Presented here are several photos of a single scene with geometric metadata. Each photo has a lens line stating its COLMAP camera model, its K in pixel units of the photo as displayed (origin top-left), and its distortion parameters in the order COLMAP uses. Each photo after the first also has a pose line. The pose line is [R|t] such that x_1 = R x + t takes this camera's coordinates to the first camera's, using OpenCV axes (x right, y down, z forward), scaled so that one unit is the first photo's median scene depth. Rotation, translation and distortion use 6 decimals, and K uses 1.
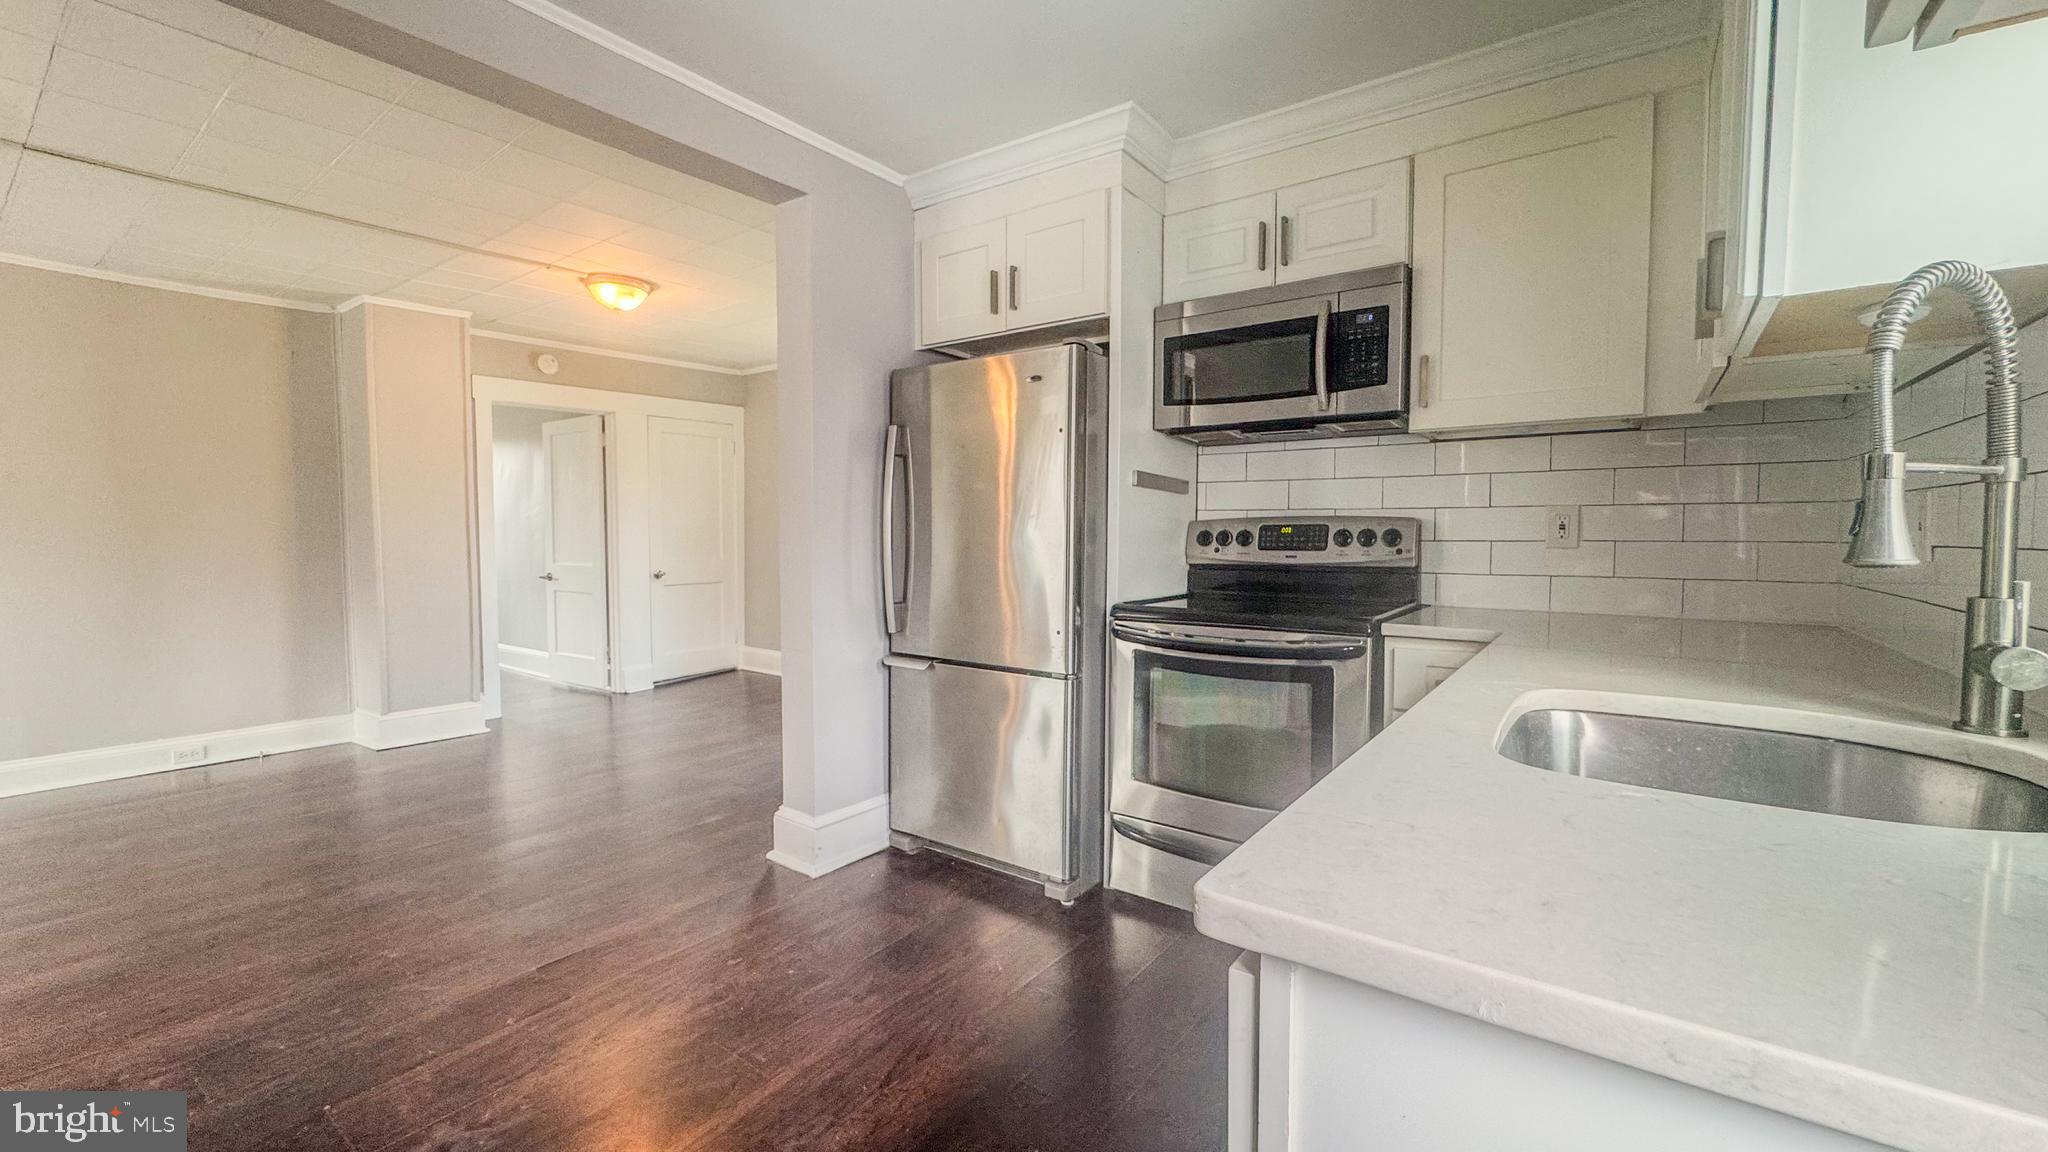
lens RADIAL K [[824.4, 0, 1024.0], [0, 824.4, 576.0], [0, 0, 1]] dist [-0.001707, 0.000063]
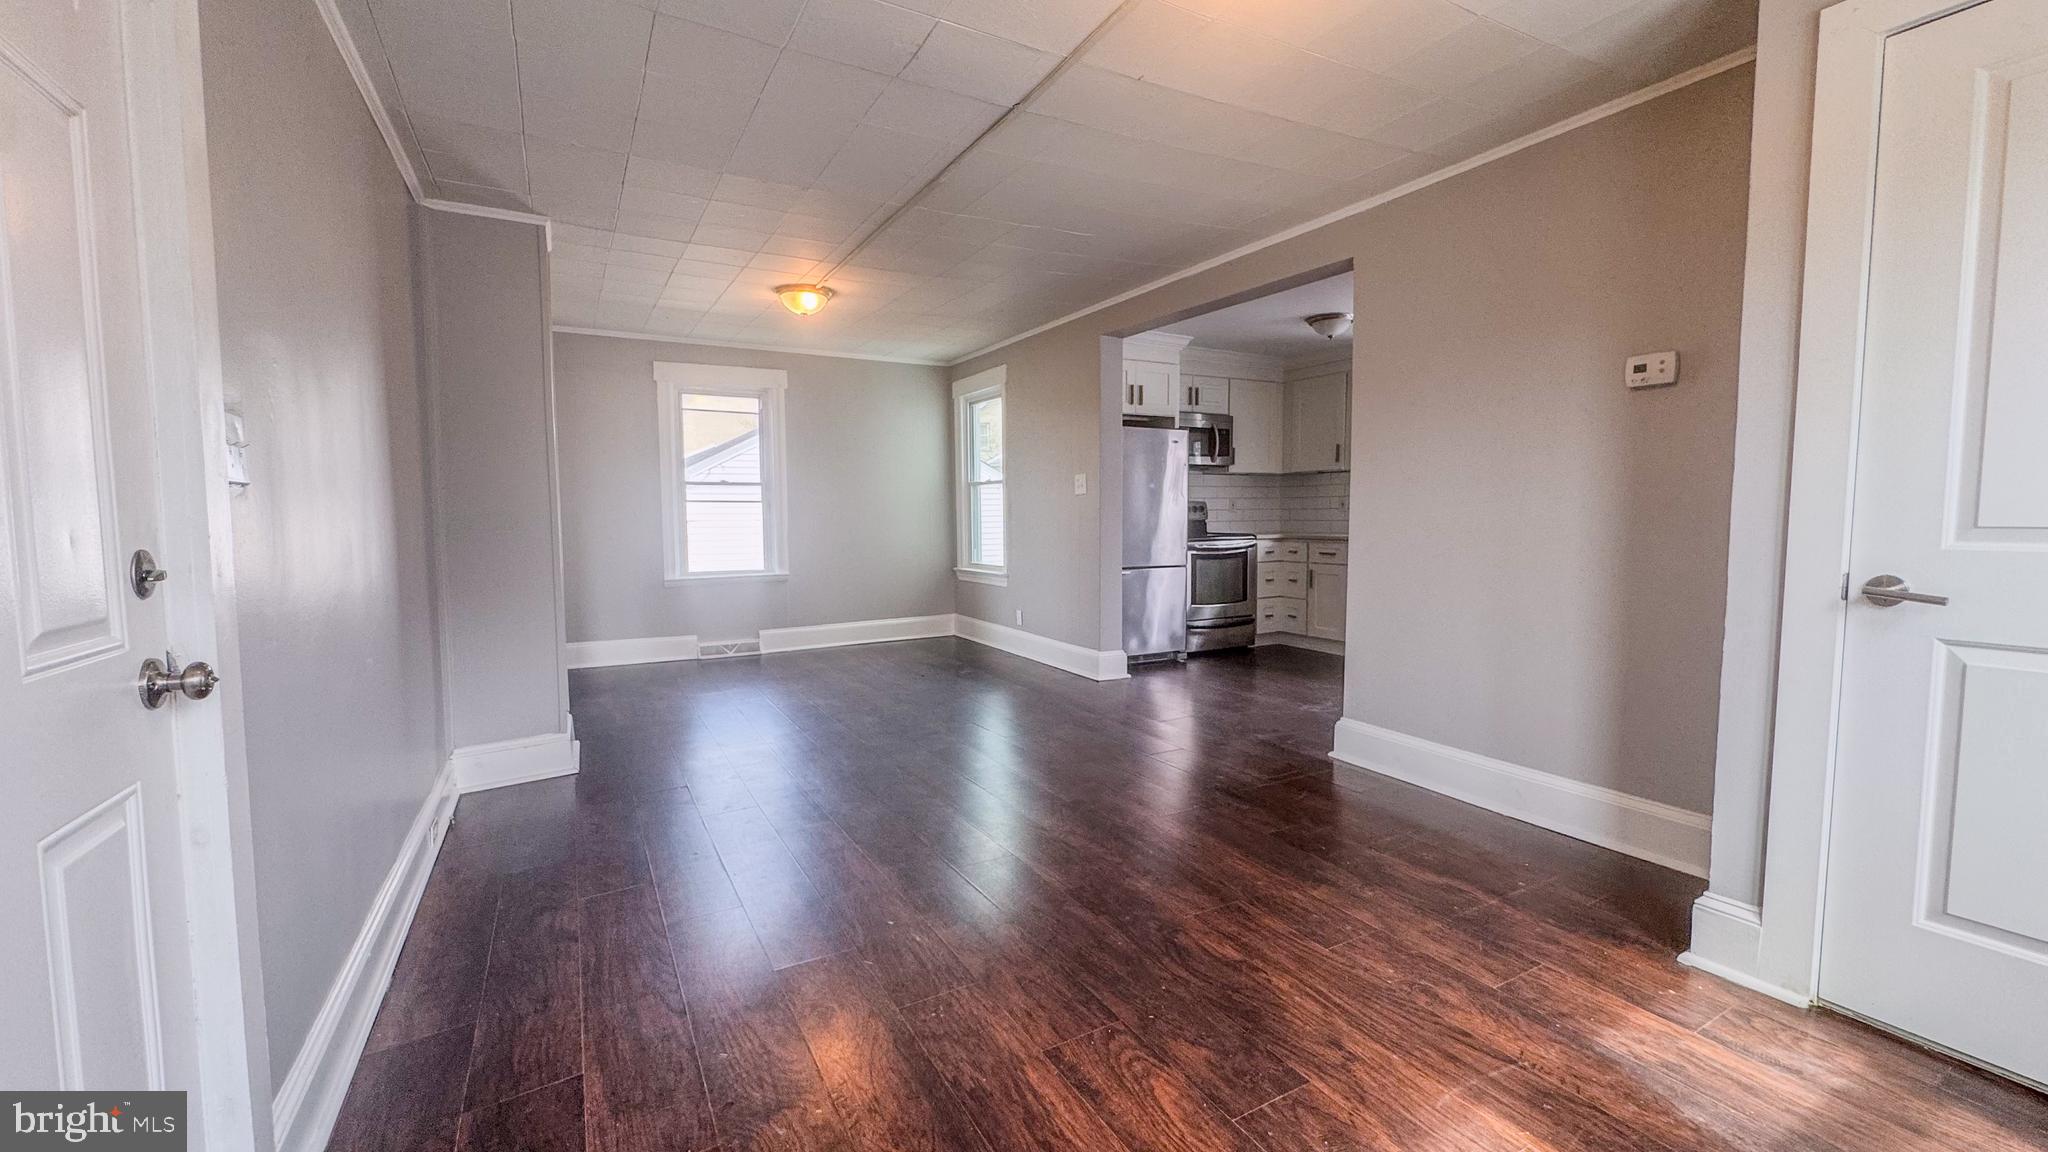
lens RADIAL K [[824.4, 0, 1024.0], [0, 824.4, 576.0], [0, 0, 1]] dist [-0.001707, 0.000063]
pose [[0.414275, -0.076340, 0.906945, -2.304530], [0.057123, 0.996693, 0.057801, -0.017255], [-0.908358, 0.027862, 0.417265, 0.412993]]
